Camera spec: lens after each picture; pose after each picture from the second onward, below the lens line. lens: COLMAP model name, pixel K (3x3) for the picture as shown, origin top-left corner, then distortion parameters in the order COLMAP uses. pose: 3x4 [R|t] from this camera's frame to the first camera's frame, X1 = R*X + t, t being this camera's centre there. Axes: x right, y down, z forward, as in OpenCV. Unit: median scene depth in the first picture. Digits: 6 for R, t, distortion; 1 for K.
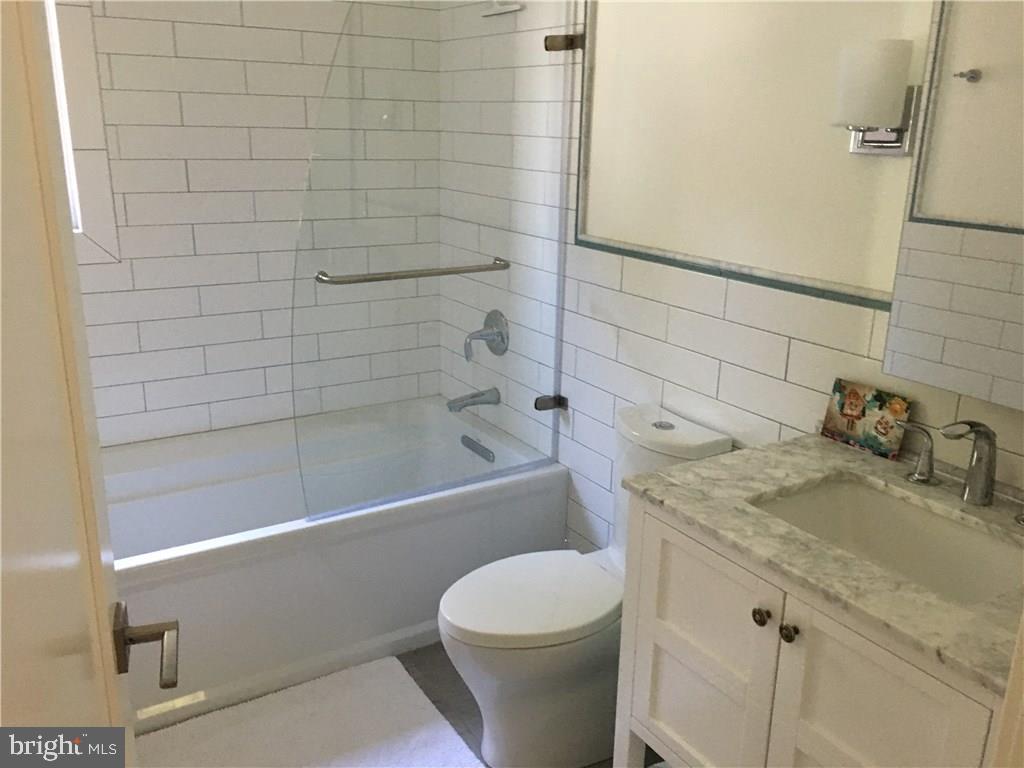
lens RADIAL K [[880.7, 0, 512.0], [0, 880.7, 384.6], [0, 0, 1]] dist [0.058937, -0.003444]
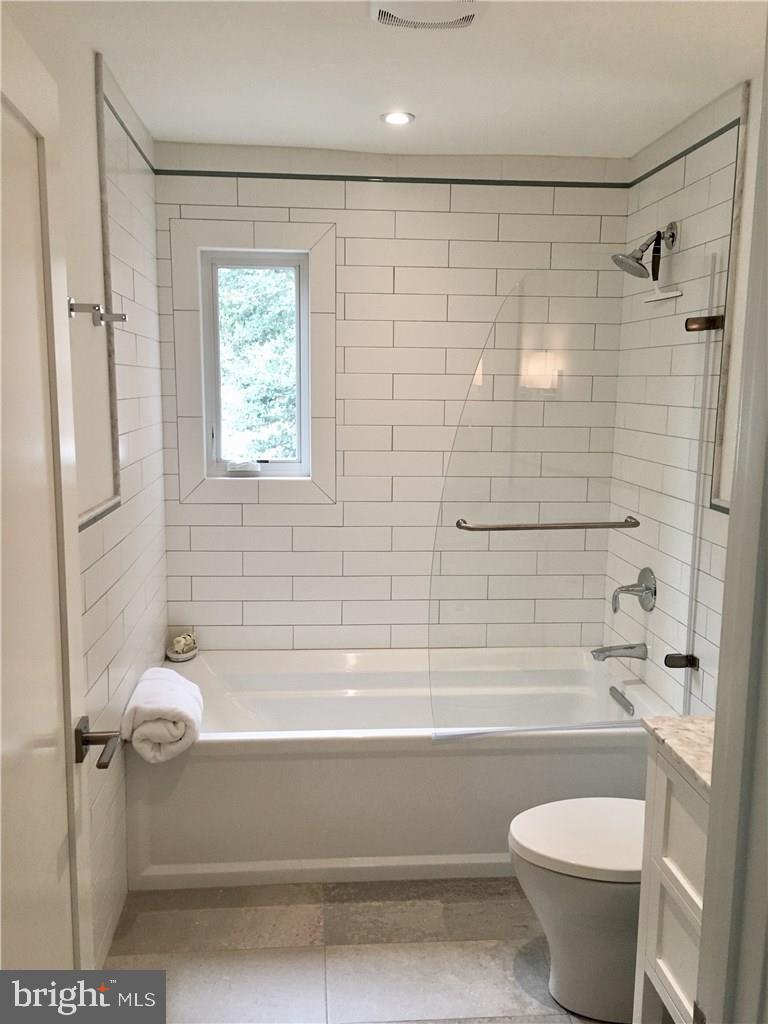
lens RADIAL K [[880.7, 0, 382.2], [0, 880.7, 512.0], [0, 0, 1]] dist [0.058937, -0.003444]
pose [[0.897559, 0.057518, -0.437127, 0.175260], [-0.121327, 0.985398, -0.119463, 0.015964], [0.423872, 0.160260, 0.891431, -0.085183]]
